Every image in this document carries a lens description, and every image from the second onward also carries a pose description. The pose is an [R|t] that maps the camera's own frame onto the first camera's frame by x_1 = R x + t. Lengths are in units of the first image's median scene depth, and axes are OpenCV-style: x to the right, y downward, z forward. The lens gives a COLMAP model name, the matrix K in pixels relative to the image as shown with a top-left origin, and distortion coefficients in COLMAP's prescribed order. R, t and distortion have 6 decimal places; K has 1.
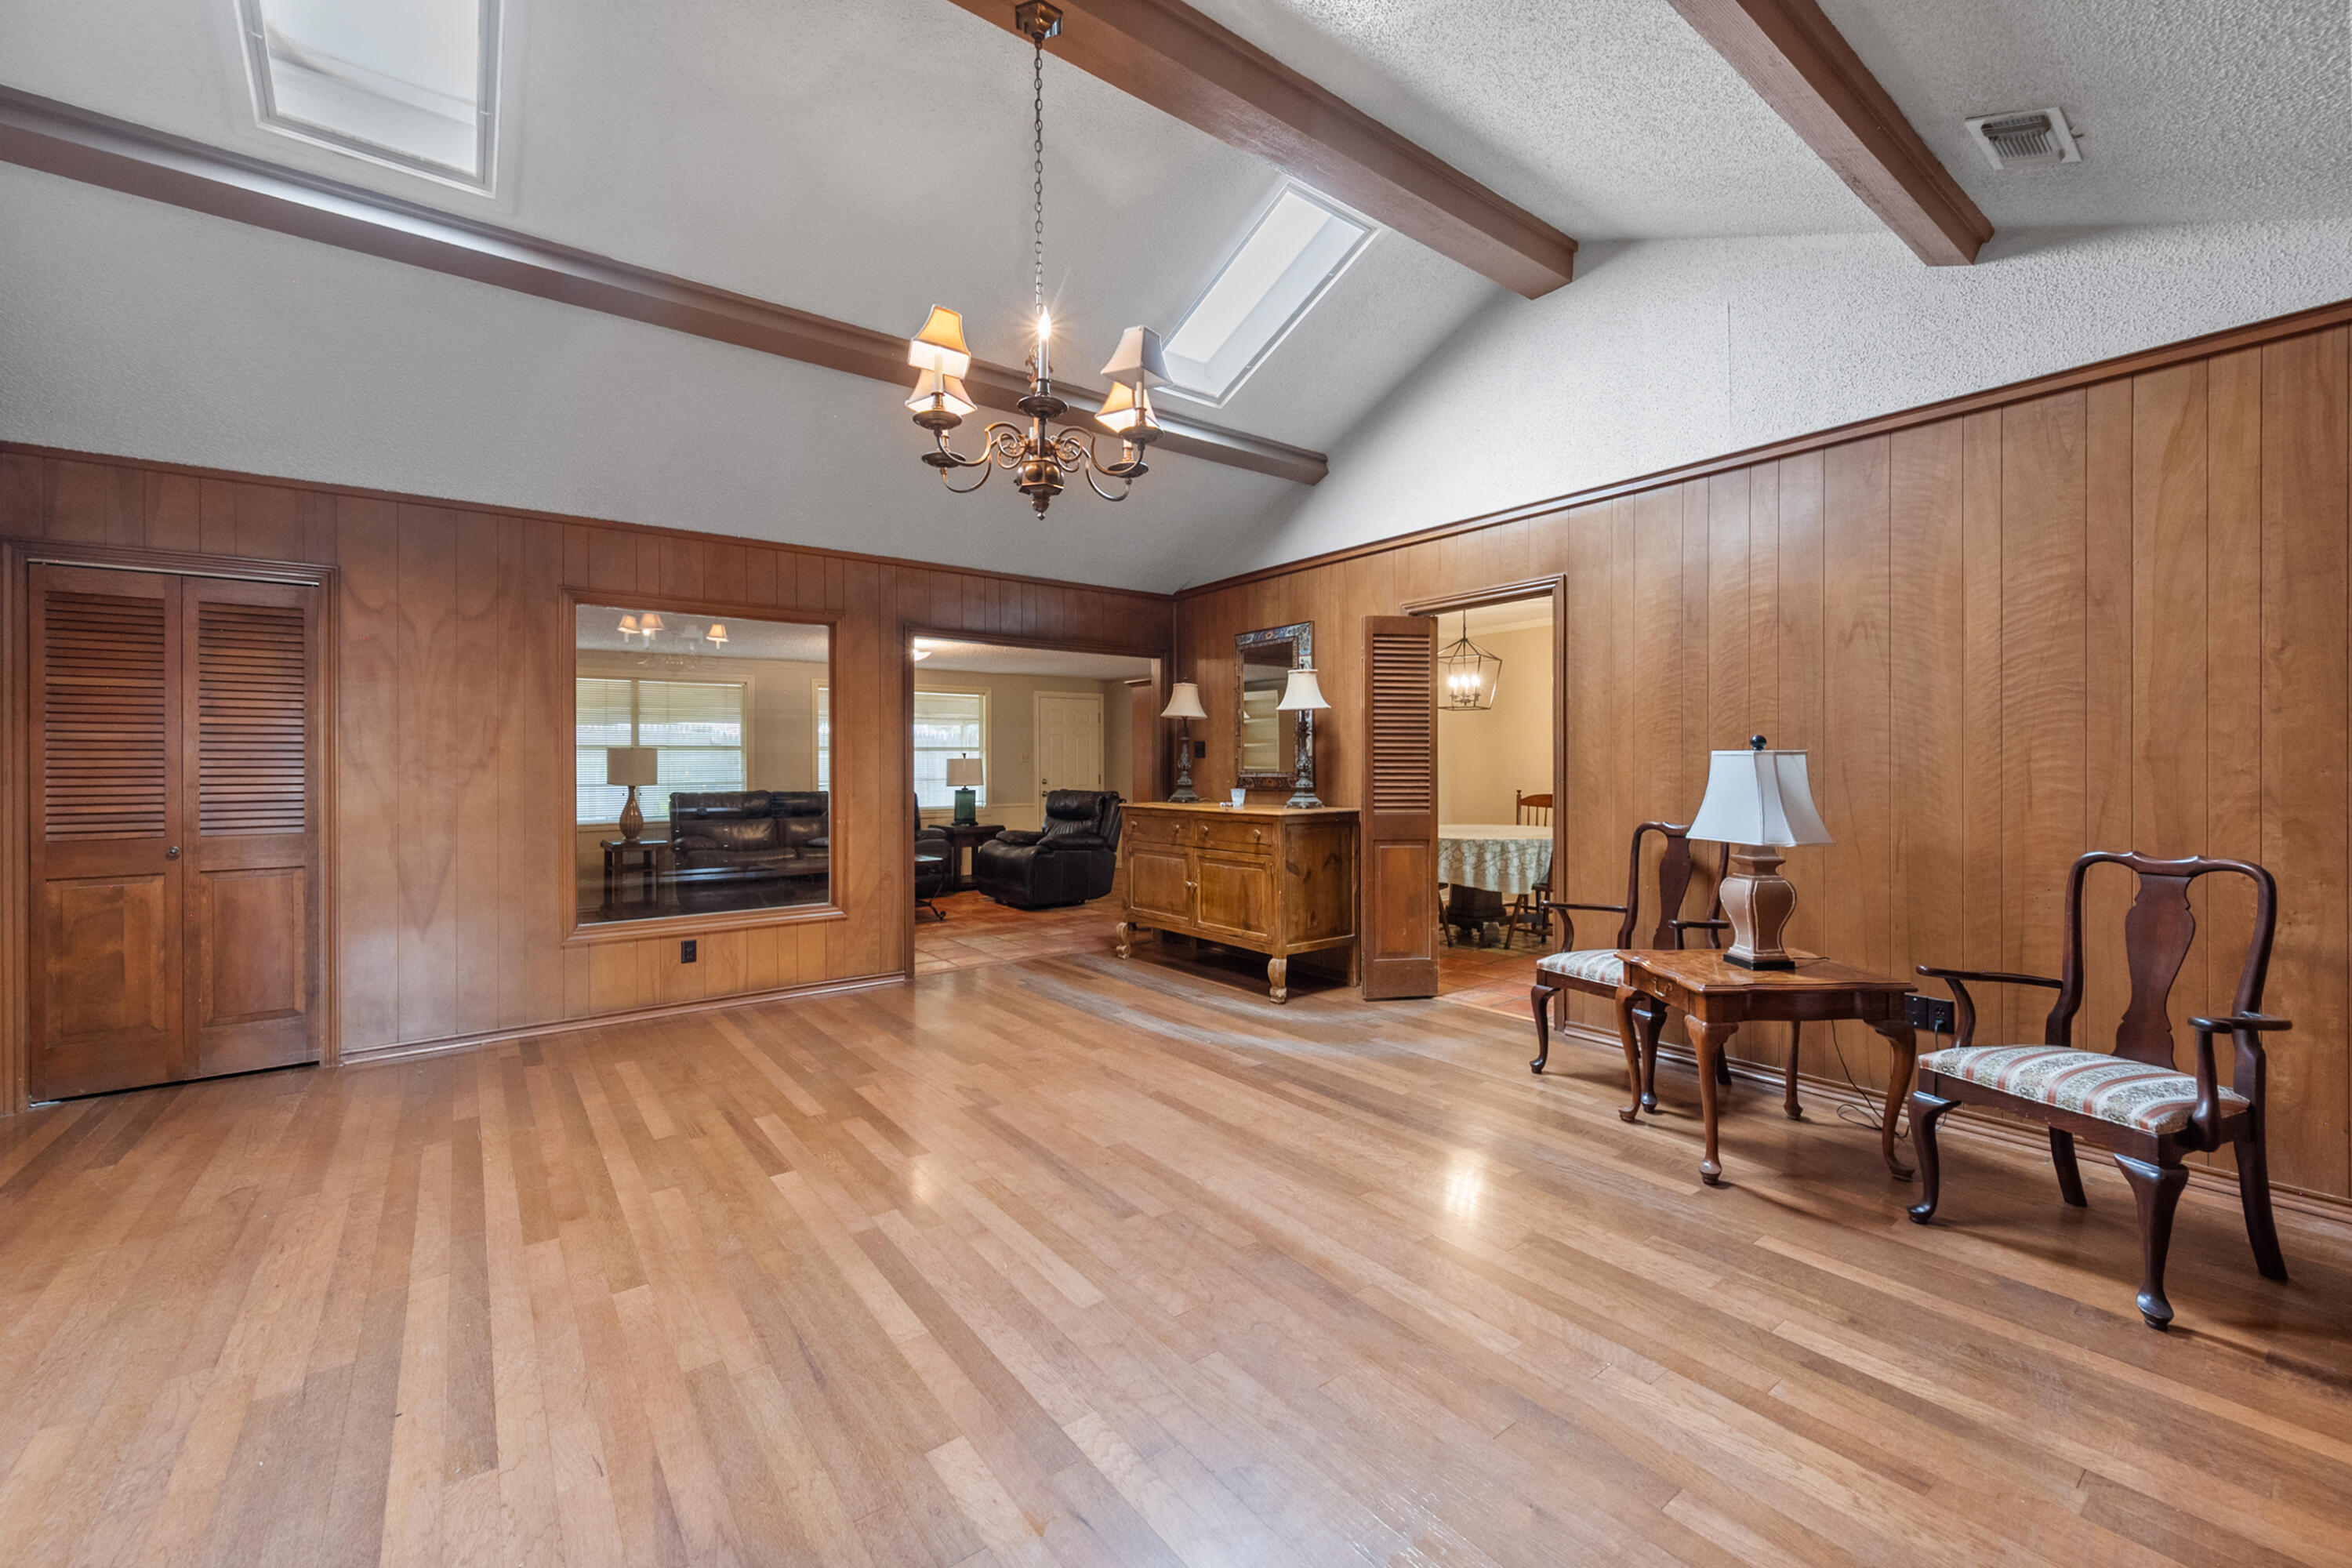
lens RADIAL K [[935.8, 0, 1177.1], [0, 935.8, 779.8], [0, 0, 1]] dist [0.001089, -0.000205]
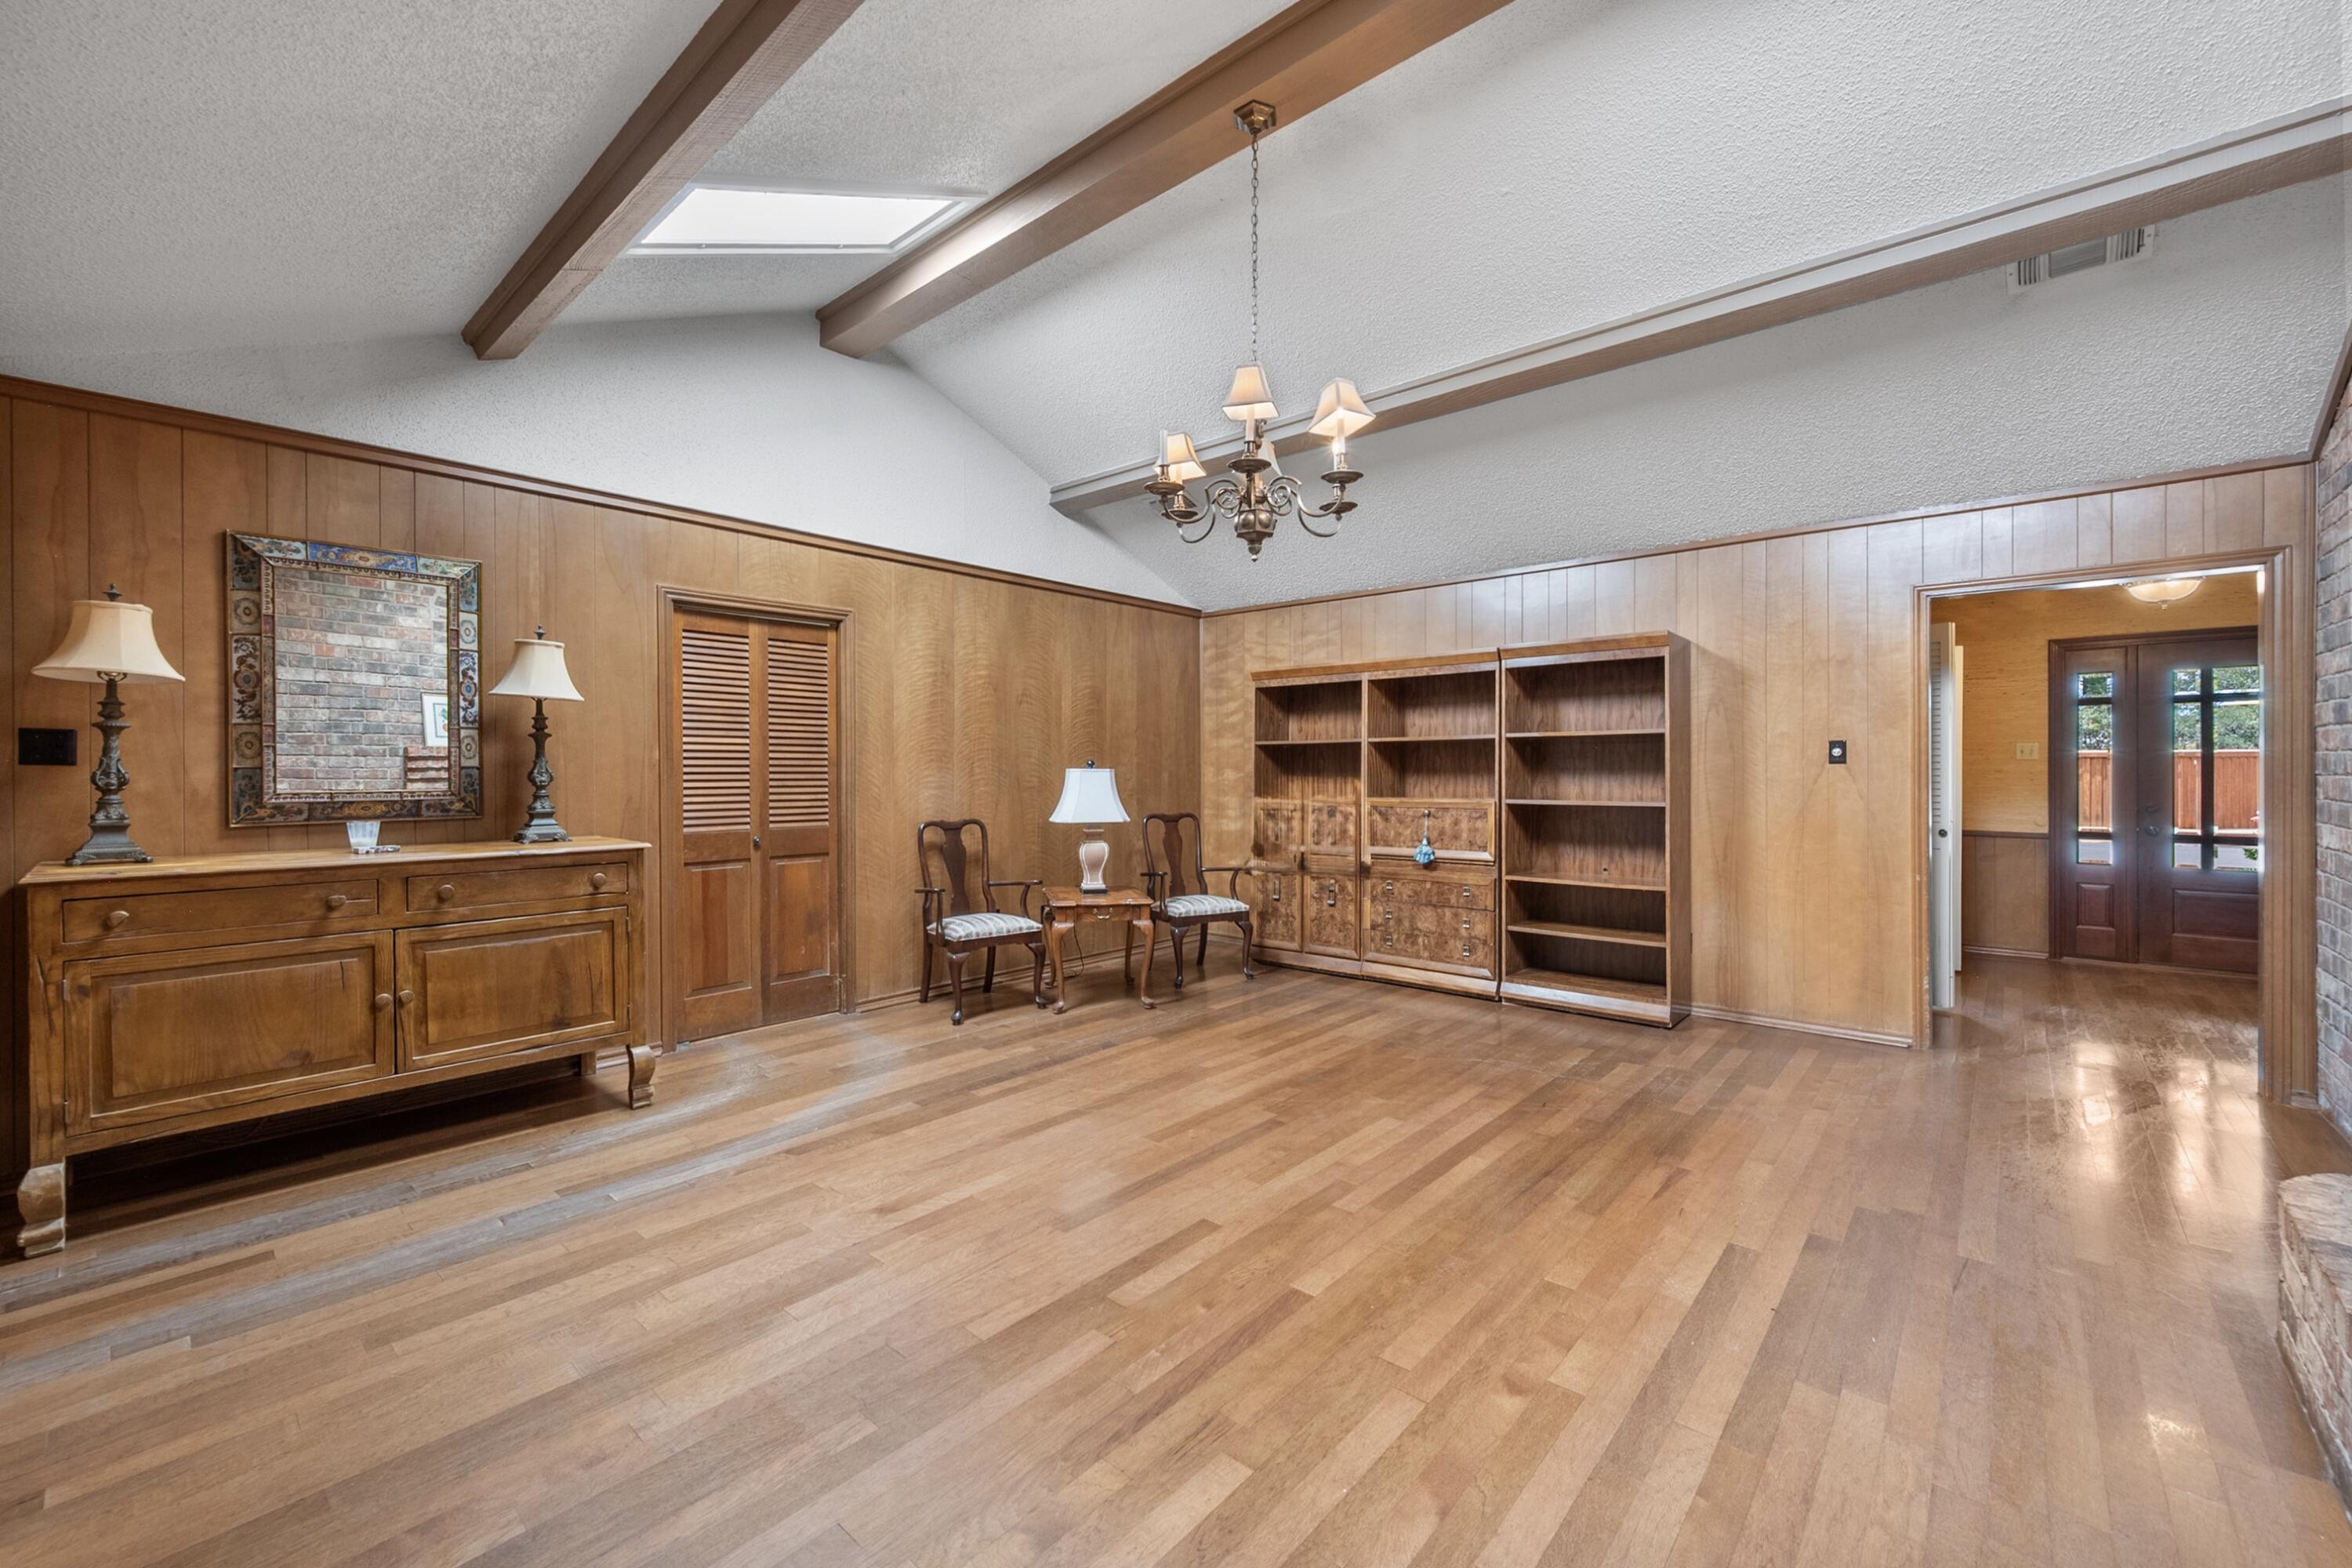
lens RADIAL K [[935.8, 0, 1184.1], [0, 935.8, 770.5], [0, 0, 1]] dist [0.001089, -0.000205]
pose [[-0.195876, 0.008150, 0.980595, -1.169487], [0.018564, 0.999817, -0.004602, -0.018483], [-0.980453, 0.017303, -0.195992, 1.229900]]
